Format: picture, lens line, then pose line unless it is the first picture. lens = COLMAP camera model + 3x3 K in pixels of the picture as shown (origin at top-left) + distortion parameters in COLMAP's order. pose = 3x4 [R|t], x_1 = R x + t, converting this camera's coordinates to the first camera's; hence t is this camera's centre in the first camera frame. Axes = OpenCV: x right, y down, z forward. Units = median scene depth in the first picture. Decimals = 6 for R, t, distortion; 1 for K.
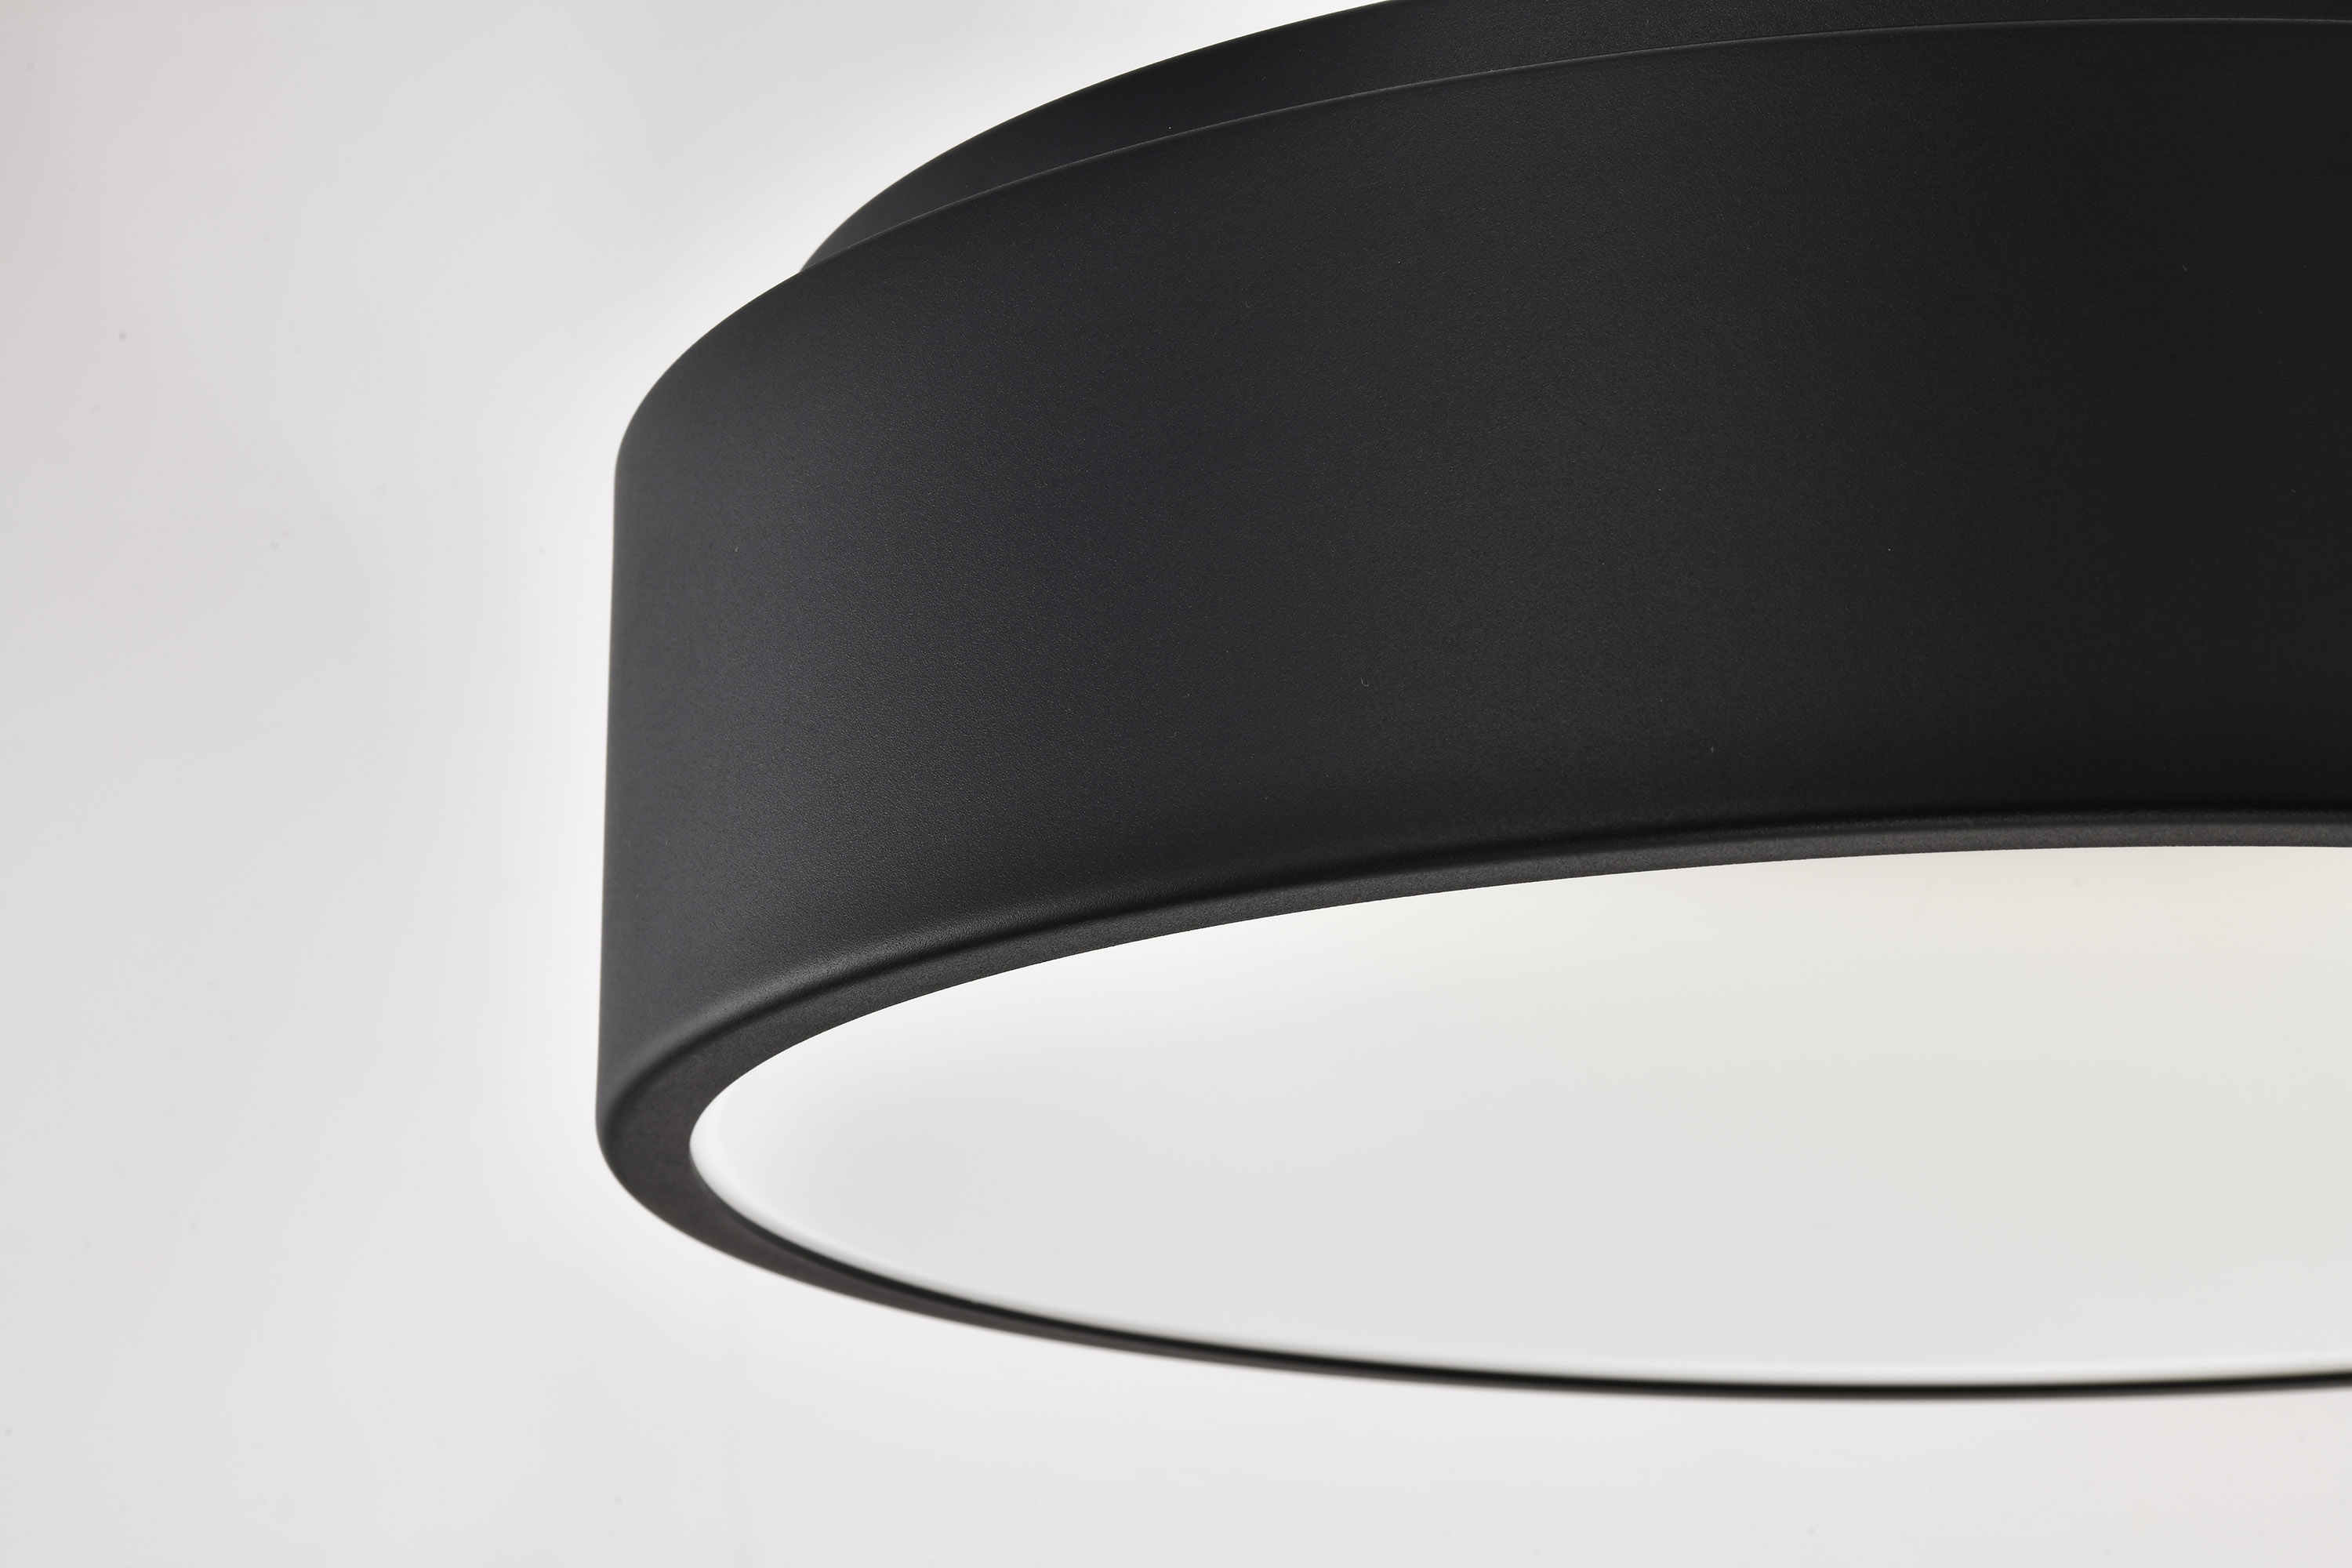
lens RADIAL K [[6528.7, 0, 1179.5], [0, 6528.7, 766.7], [0, 0, 1]] dist [0.021881, 0.000000]
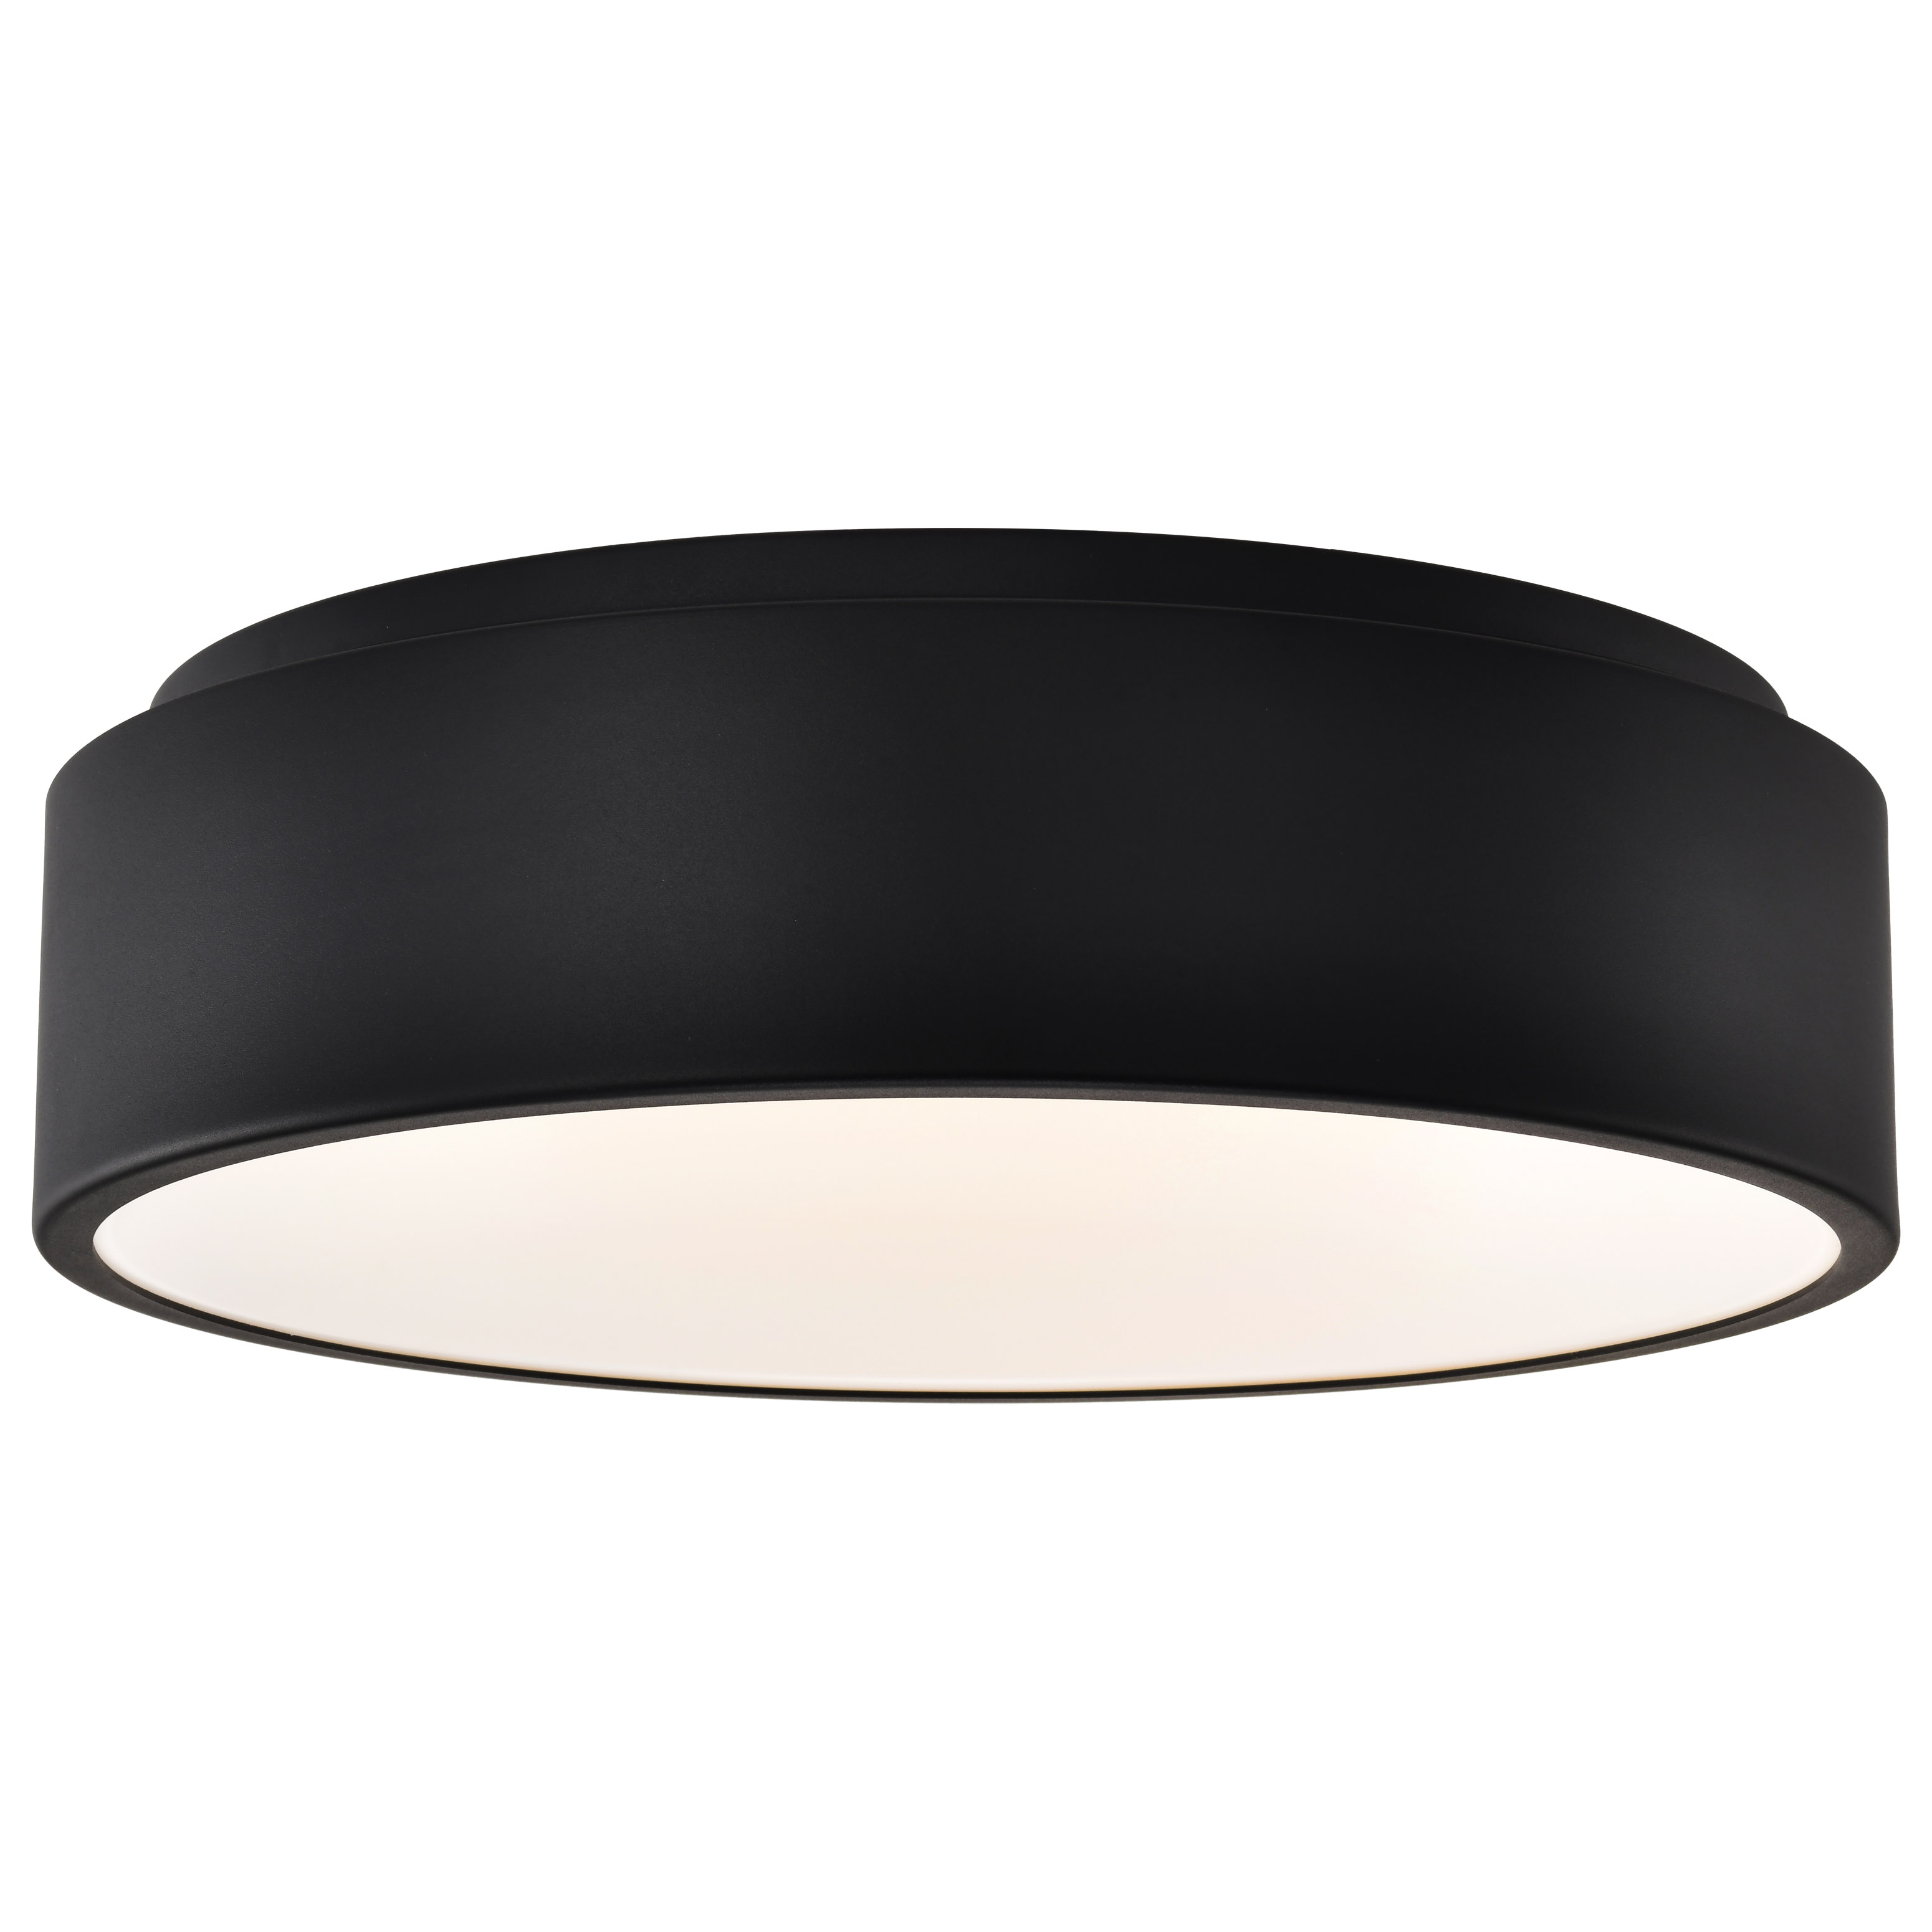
lens RADIAL K [[8000.4, 0, 971.1], [0, 8000.4, 971.8], [0, 0, 1]] dist [-0.080425, 0.000000]
pose [[0.999766, 0.008408, 0.019938, 0.106135], [-0.009508, 0.998400, 0.055737, -0.127258], [-0.019438, -0.055913, 0.998246, -0.996849]]
